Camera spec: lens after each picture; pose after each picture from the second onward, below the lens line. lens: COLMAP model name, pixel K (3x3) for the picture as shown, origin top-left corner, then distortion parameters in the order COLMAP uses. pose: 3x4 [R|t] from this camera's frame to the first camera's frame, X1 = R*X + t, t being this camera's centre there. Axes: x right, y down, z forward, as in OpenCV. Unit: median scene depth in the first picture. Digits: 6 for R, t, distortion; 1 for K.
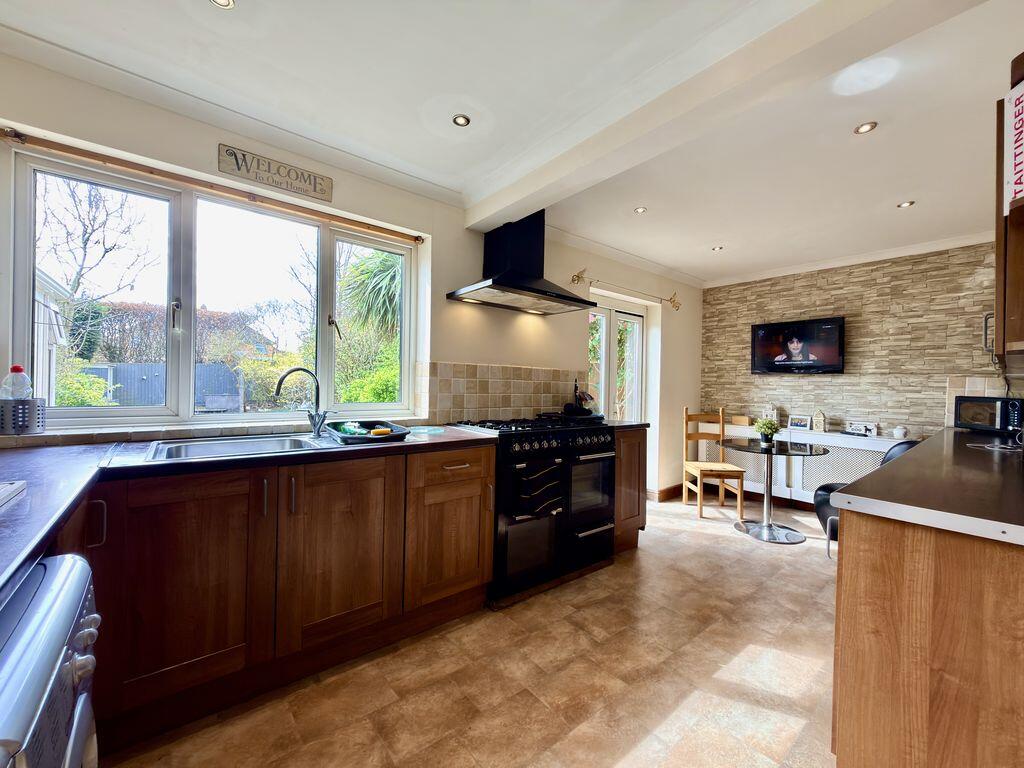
lens RADIAL K [[410.1, 0, 511.9], [0, 410.1, 386.6], [0, 0, 1]] dist [-0.000082, -0.000126]
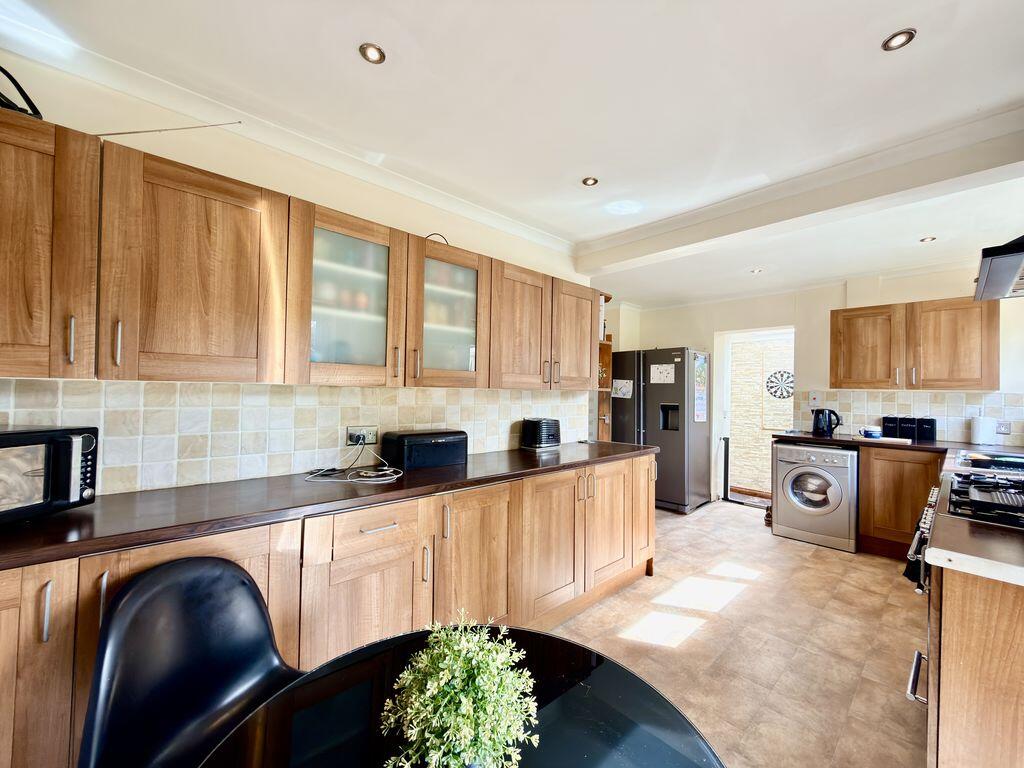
lens RADIAL K [[410.1, 0, 511.9], [0, 410.1, 386.6], [0, 0, 1]] dist [-0.000082, -0.000126]
pose [[-0.997987, -0.037804, -0.050915, 0.609705], [-0.037555, 0.999277, -0.005837, -0.021675], [0.051099, -0.003913, -0.998686, 1.155938]]
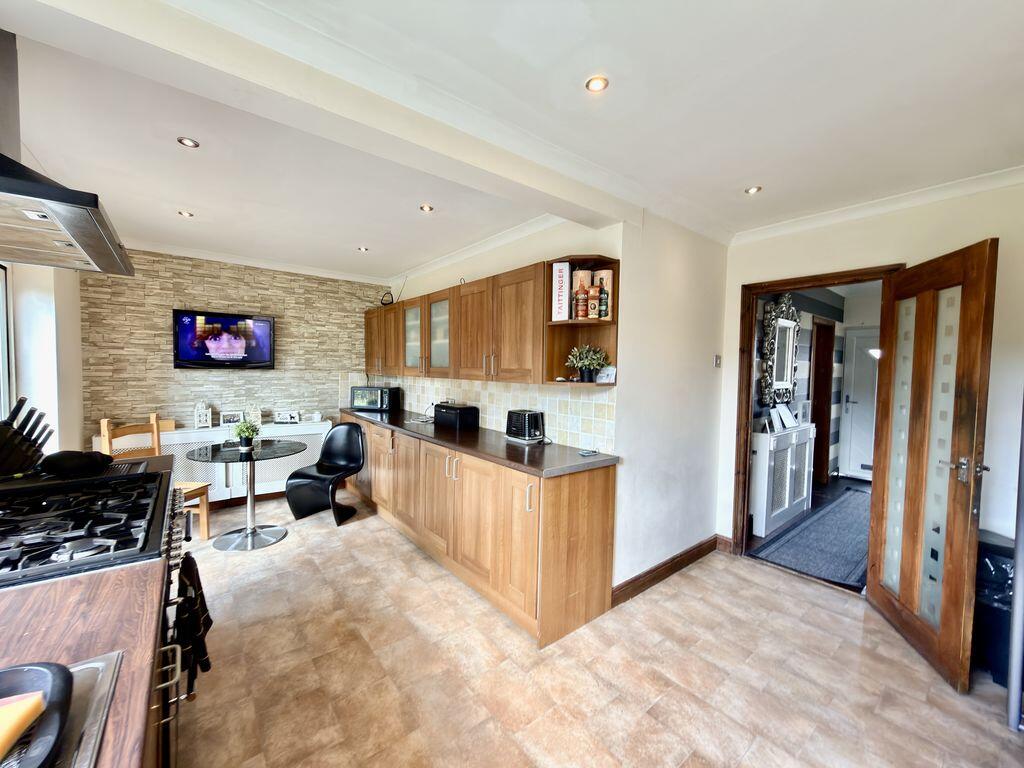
lens RADIAL K [[410.1, 0, 511.9], [0, 410.1, 386.6], [0, 0, 1]] dist [-0.000082, -0.000126]
pose [[0.007548, -0.062982, 0.997986, -0.299016], [-0.009540, 0.997965, 0.063053, -0.064087], [-0.999926, -0.009997, 0.006932, 0.376134]]
